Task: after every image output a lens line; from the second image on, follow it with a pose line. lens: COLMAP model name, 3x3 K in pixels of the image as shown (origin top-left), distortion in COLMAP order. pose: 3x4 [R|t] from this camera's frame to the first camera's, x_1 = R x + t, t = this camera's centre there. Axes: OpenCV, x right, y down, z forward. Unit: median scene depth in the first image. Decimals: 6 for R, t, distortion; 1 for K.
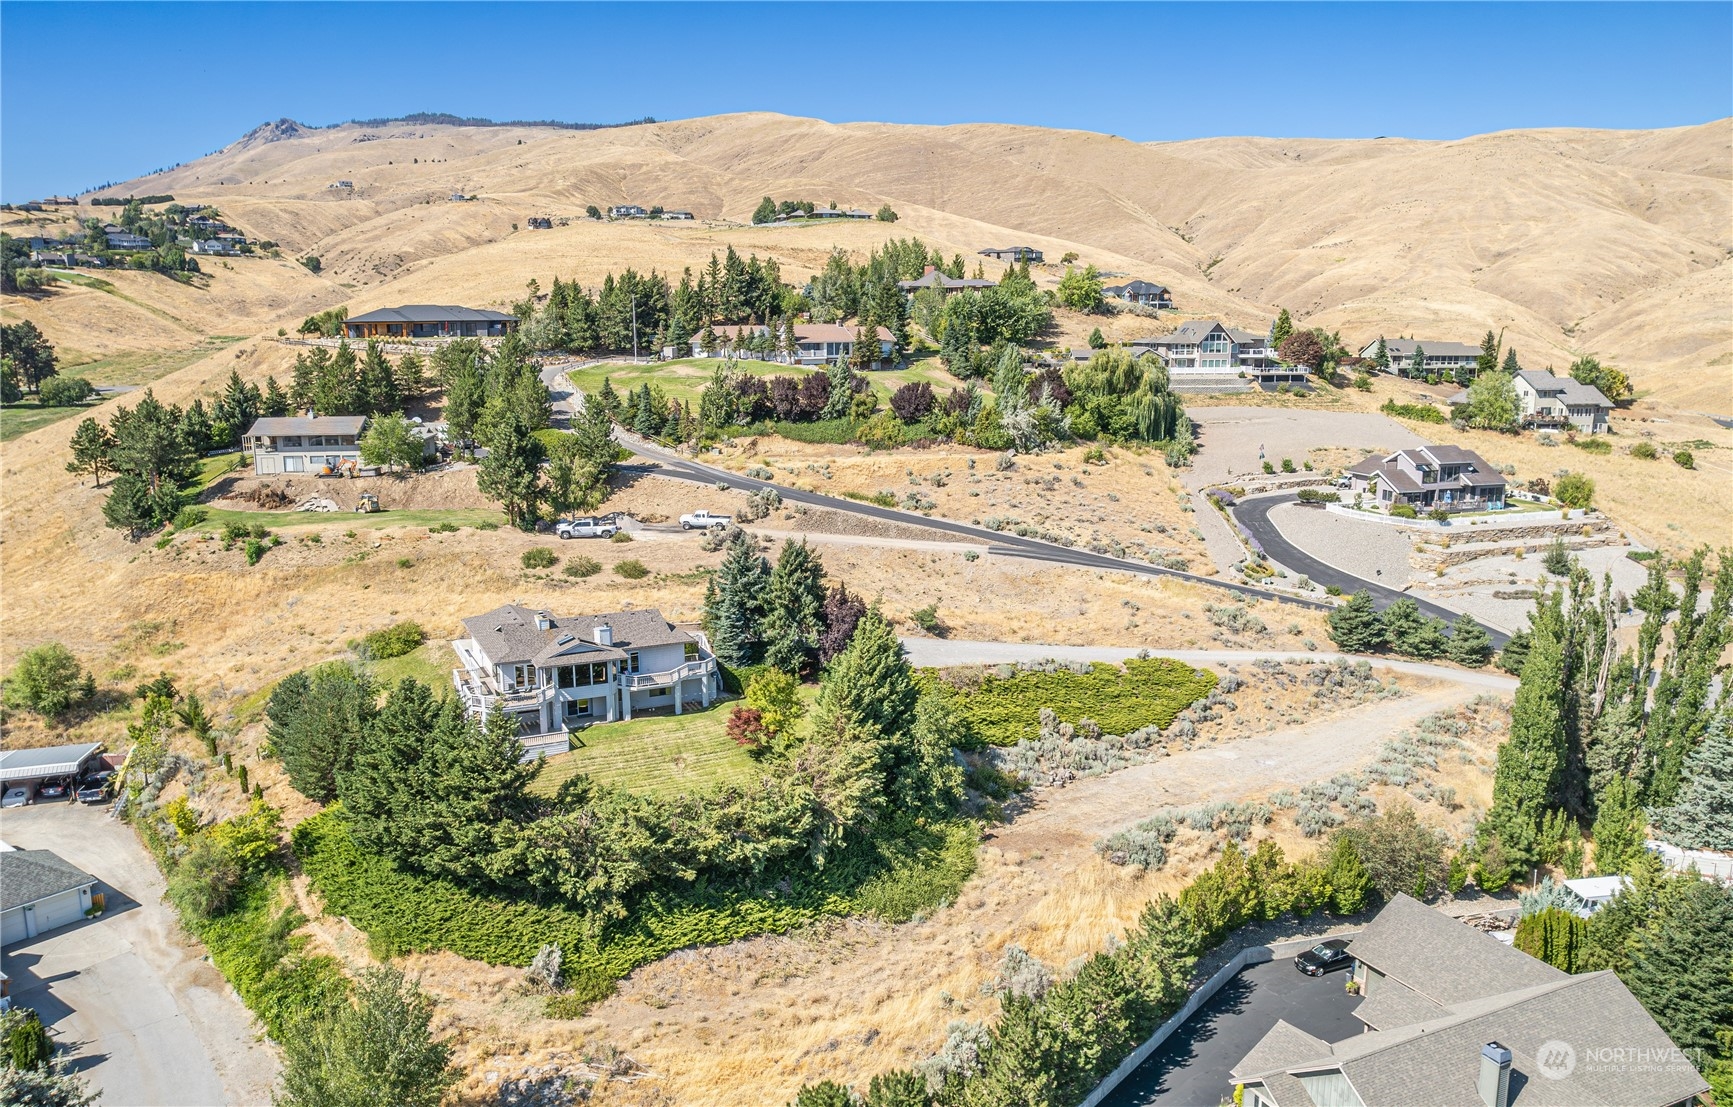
lens RADIAL K [[1211.5, 0, 866.5], [0, 1211.5, 553.5], [0, 0, 1]] dist [-0.008995, -0.001769]
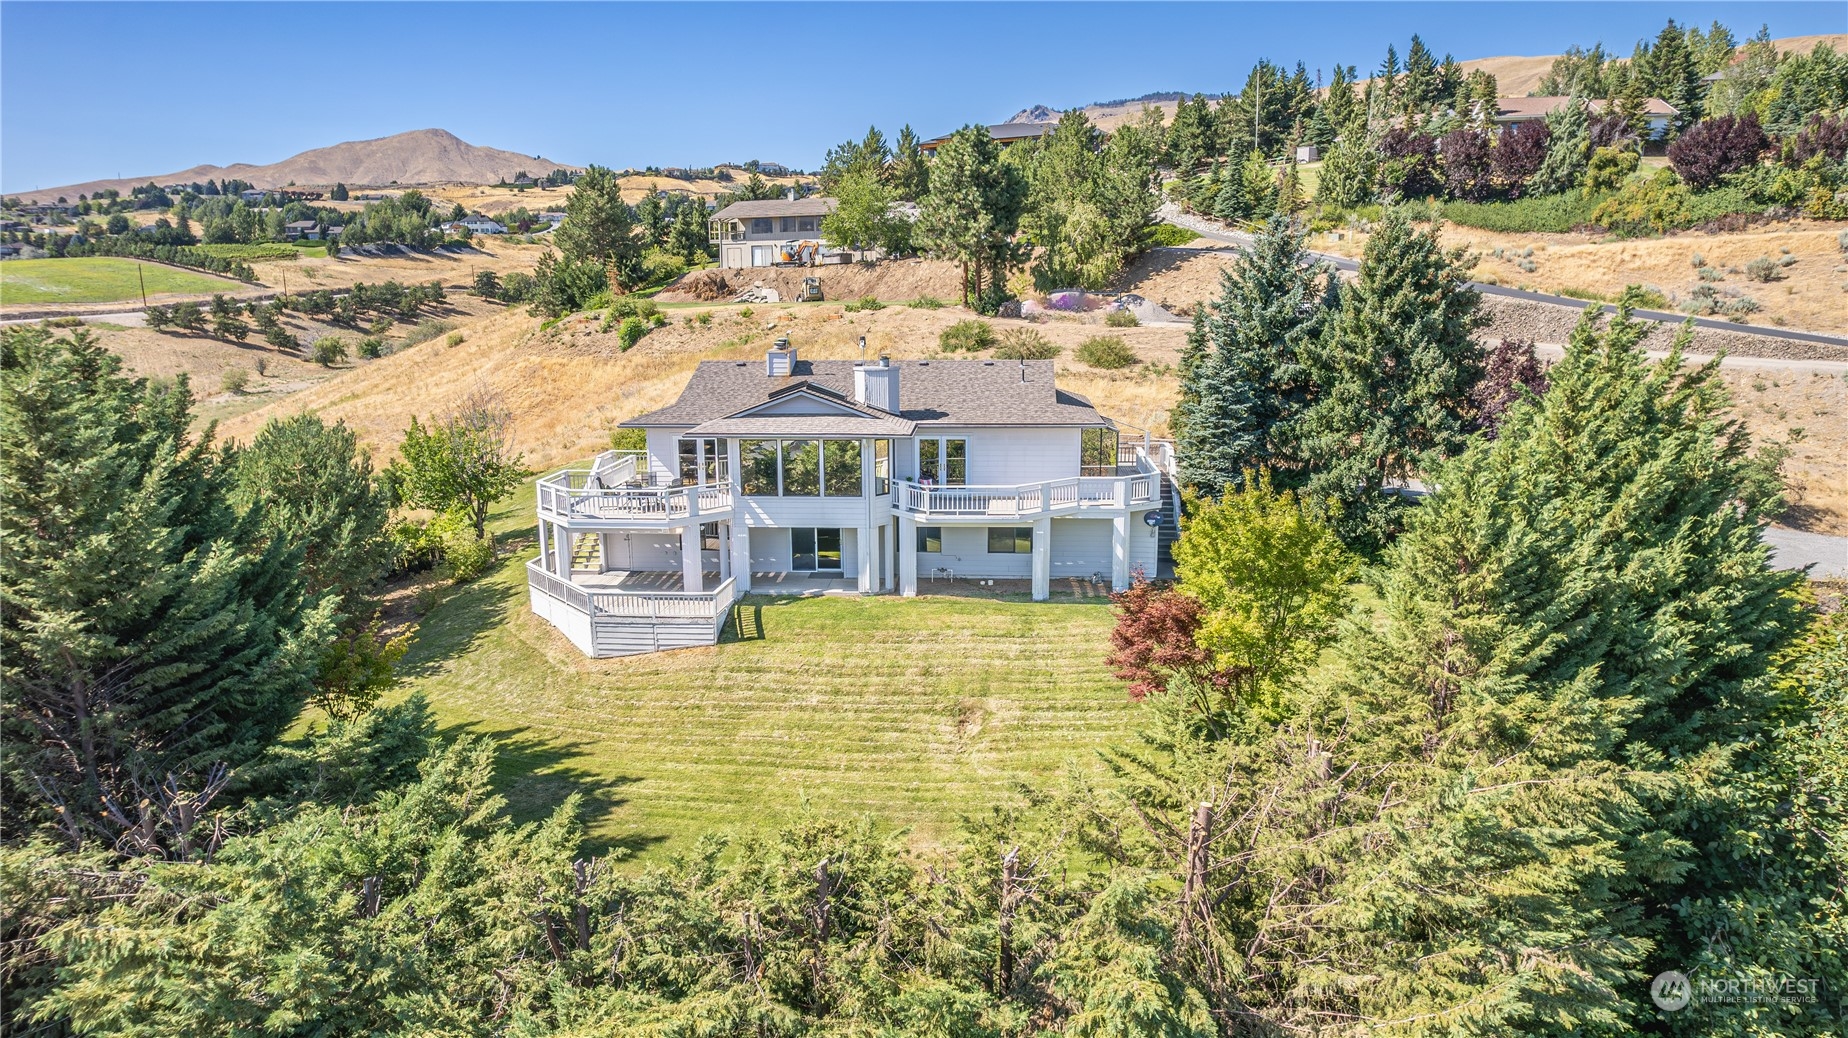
lens RADIAL K [[1220.7, 0, 924.0], [0, 1220.7, 519.0], [0, 0, 1]] dist [-0.089233, 0.105666]
pose [[0.873482, 0.090417, -0.478386, -0.000224], [-0.083588, 0.995864, 0.035599, 0.068006], [0.479627, 0.008892, 0.877428, 0.453325]]
